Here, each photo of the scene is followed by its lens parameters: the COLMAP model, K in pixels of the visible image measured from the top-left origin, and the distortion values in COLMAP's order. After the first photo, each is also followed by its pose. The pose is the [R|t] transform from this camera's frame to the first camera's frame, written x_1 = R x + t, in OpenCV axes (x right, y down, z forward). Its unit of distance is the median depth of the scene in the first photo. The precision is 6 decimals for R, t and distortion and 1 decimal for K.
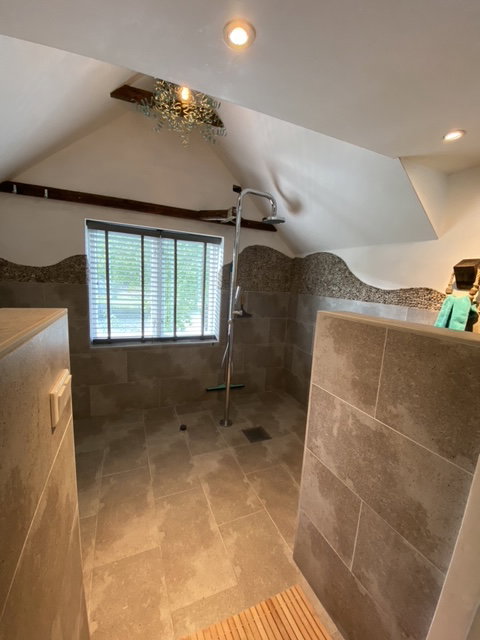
lens RADIAL K [[257.2, 0, 239.2], [0, 257.2, 320.0], [0, 0, 1]] dist [0.018357, -0.021049]
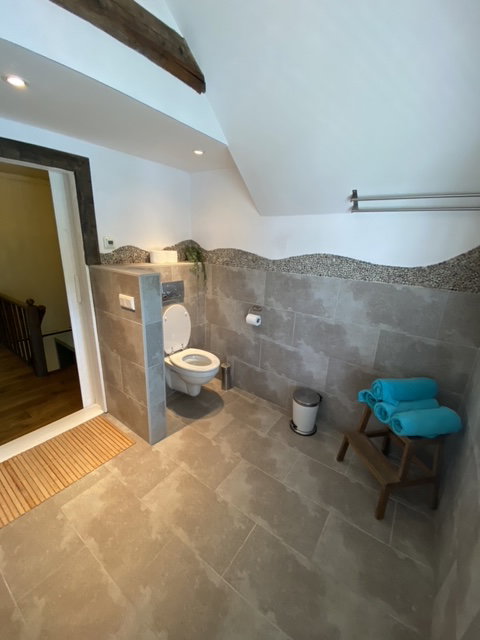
lens RADIAL K [[257.2, 0, 239.2], [0, 257.2, 320.0], [0, 0, 1]] dist [0.018357, -0.021049]
pose [[-0.854153, 0.064355, -0.516025, -0.097857], [-0.169110, 0.904001, 0.392662, -0.251468], [0.491757, 0.422658, -0.761272, 1.189372]]
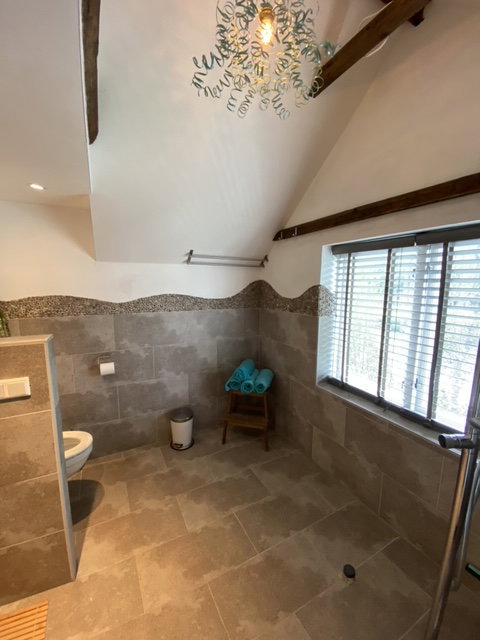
lens RADIAL K [[257.2, 0, 239.2], [0, 257.2, 320.0], [0, 0, 1]] dist [0.018357, -0.021049]
pose [[0.073978, 0.079380, -0.994096, 0.345322], [-0.159783, 0.984892, 0.066754, -0.162376], [0.984376, 0.153902, 0.085544, 0.741169]]
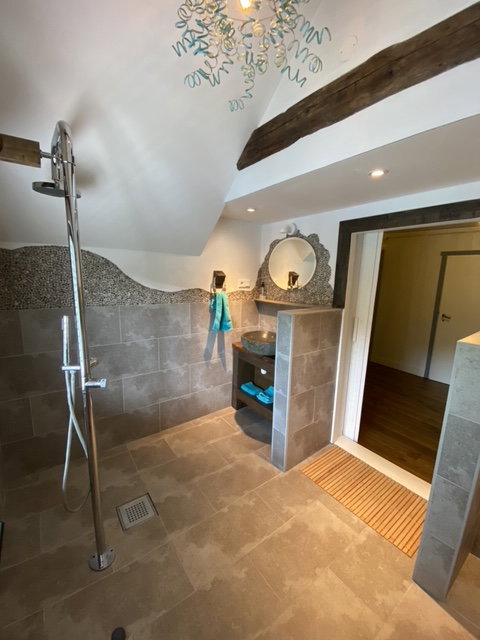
lens RADIAL K [[257.2, 0, 239.2], [0, 257.2, 320.0], [0, 0, 1]] dist [0.018357, -0.021049]
pose [[-0.218034, -0.221421, 0.950491, -0.669851], [0.118173, 0.960767, 0.250923, -0.253119], [-0.968760, 0.167033, -0.183314, 0.927752]]
